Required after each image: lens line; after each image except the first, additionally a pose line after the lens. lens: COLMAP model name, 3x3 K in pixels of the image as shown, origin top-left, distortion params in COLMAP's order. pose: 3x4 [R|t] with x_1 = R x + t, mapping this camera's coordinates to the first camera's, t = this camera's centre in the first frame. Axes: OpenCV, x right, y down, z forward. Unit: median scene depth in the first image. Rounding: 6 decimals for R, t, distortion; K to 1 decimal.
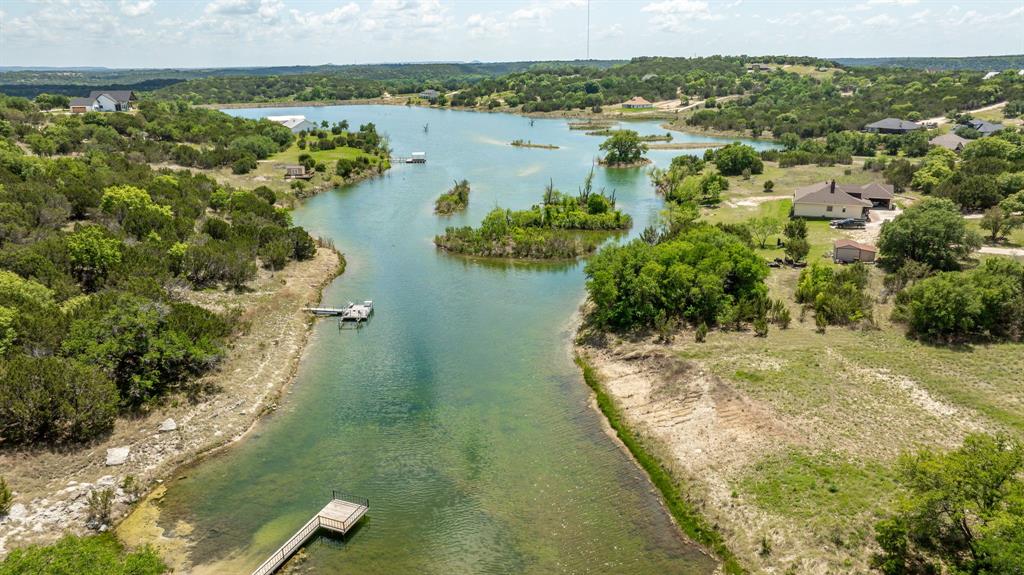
lens RADIAL K [[721.2, 0, 515.4], [0, 721.2, 284.7], [0, 0, 1]] dist [-0.048389, 0.055421]
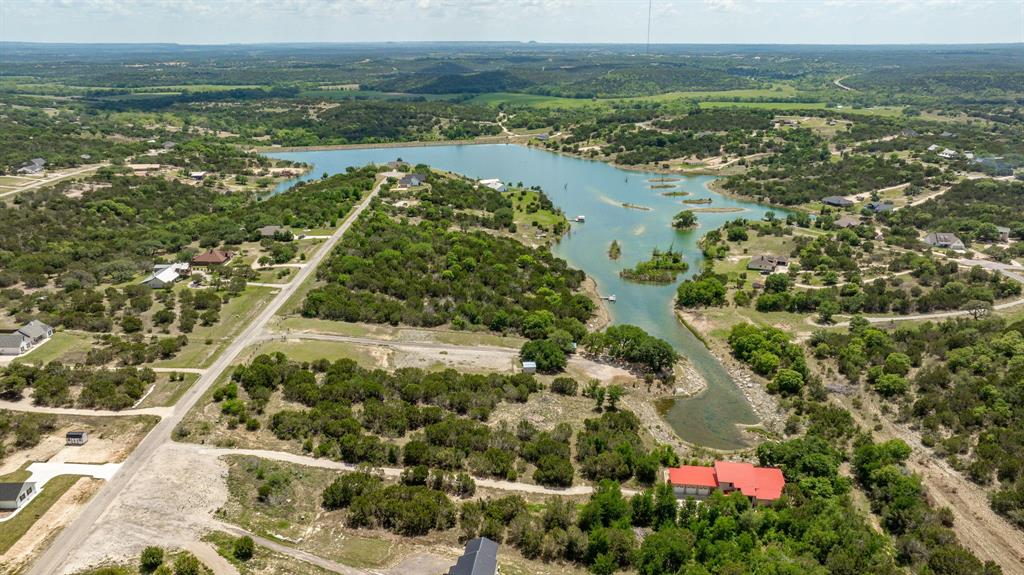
lens RADIAL K [[721.2, 0, 515.4], [0, 721.2, 284.7], [0, 0, 1]] dist [-0.048389, 0.055421]
pose [[0.997430, 0.031503, -0.064343, -0.223020], [-0.029567, 0.999087, 0.030831, -0.060462], [0.065256, -0.028850, 0.997451, -1.241688]]
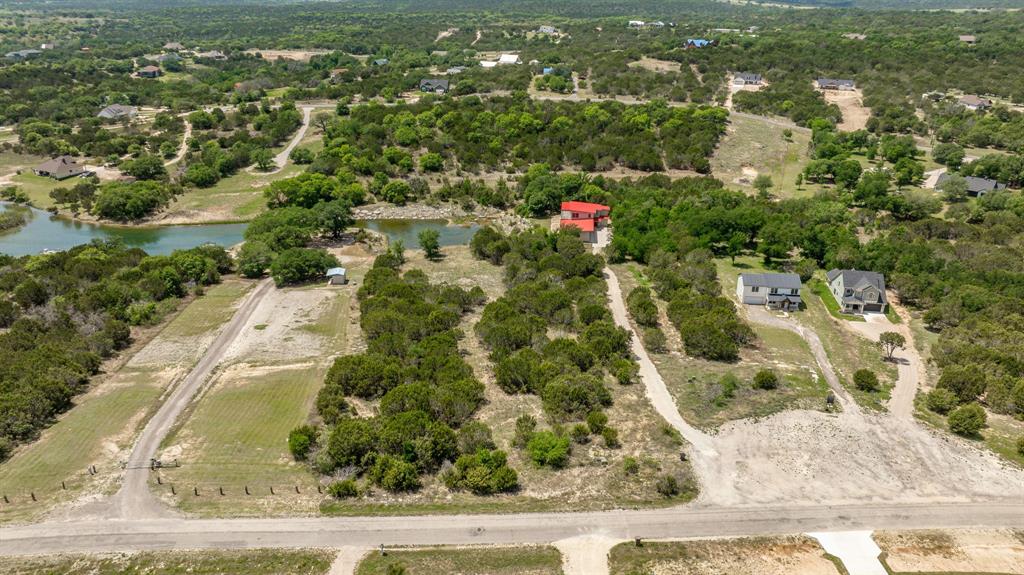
lens RADIAL K [[716.9, 0, 512.0], [0, 716.9, 287.5], [0, 0, 1]] dist [-0.009262, -0.002453]
pose [[0.034416, -0.381090, 0.923897, -1.090608], [0.285252, 0.889736, 0.356373, -0.119685], [-0.957835, 0.251278, 0.139328, -0.324655]]
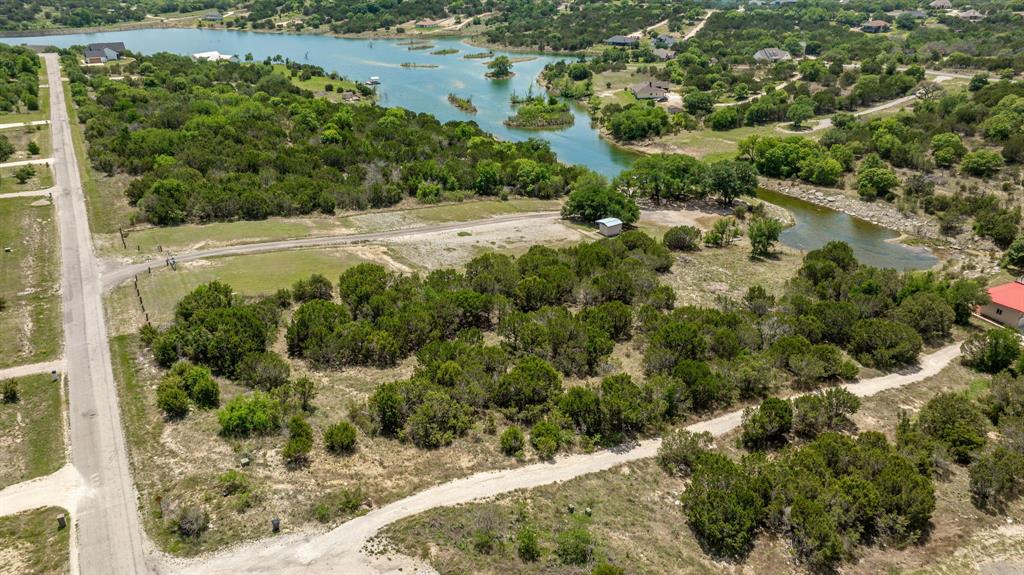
lens RADIAL K [[721.2, 0, 515.4], [0, 721.2, 284.7], [0, 0, 1]] dist [-0.048389, 0.055421]
pose [[0.893358, -0.185661, 0.409196, -0.700985], [0.126876, 0.977817, 0.166660, 0.039422], [-0.431061, -0.096970, 0.897097, -0.665343]]
